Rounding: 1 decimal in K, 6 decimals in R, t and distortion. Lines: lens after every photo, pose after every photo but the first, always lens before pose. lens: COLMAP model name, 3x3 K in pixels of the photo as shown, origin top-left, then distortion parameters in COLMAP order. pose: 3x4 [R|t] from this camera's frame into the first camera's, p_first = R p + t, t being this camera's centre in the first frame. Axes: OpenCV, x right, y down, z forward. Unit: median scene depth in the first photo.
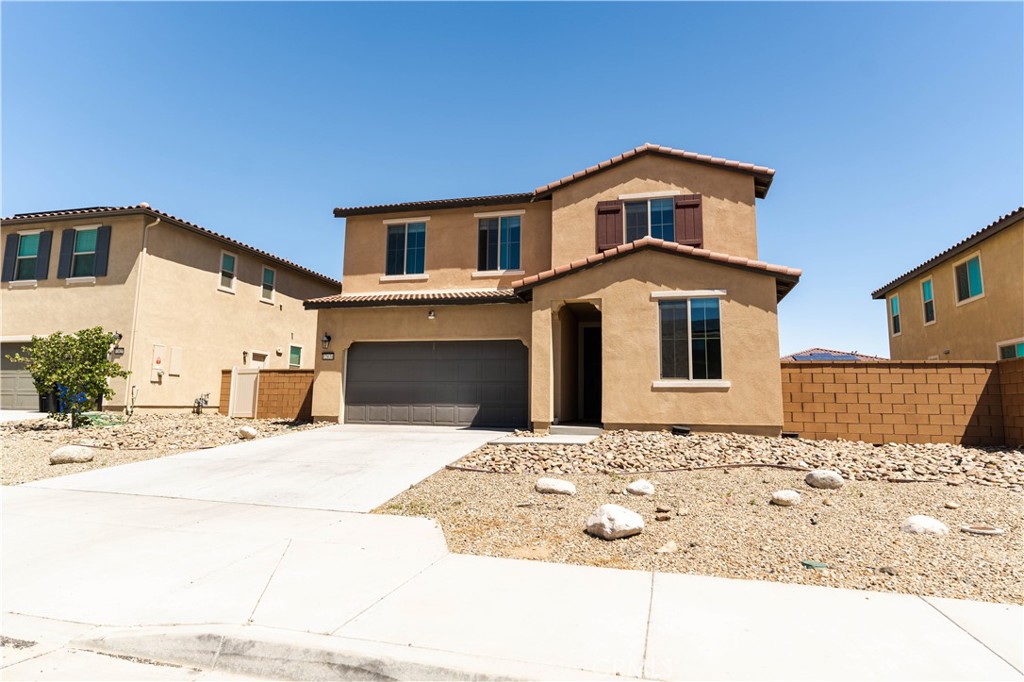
lens RADIAL K [[584.3, 0, 512.0], [0, 584.3, 335.7], [0, 0, 1]] dist [-0.000106, 0.000576]
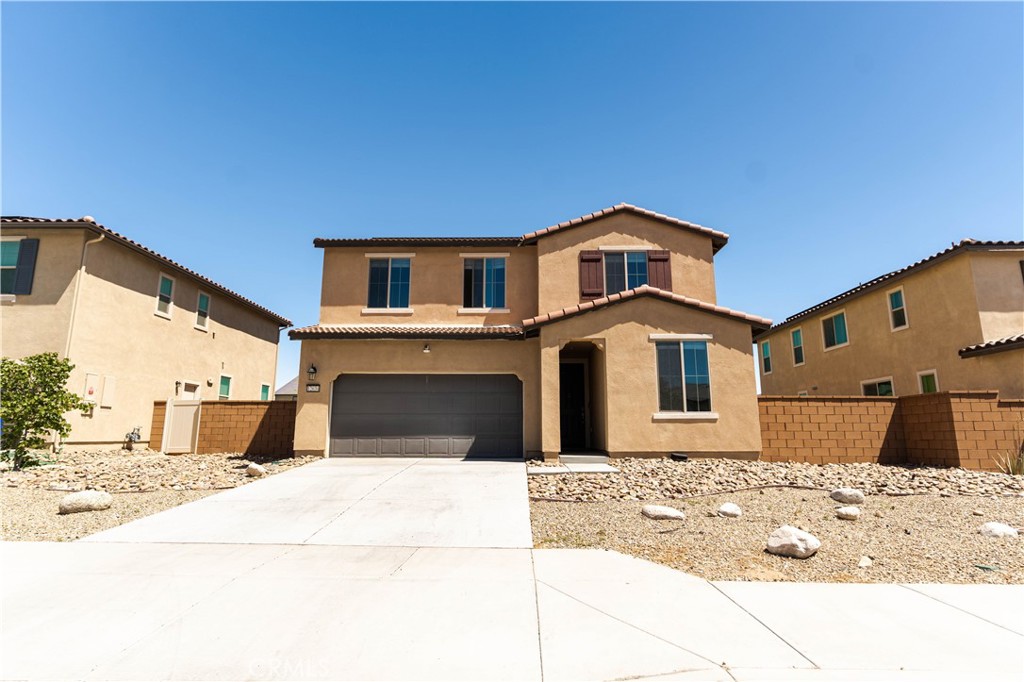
lens RADIAL K [[546.2, 0, 512.0], [0, 546.2, 340.5], [0, 0, 1]] dist [-0.002648, 0.001449]
pose [[0.970267, 0.028842, 0.240314, -0.217931], [-0.016611, 0.998469, -0.052770, -0.001668], [-0.241468, 0.047209, 0.969260, 0.032765]]
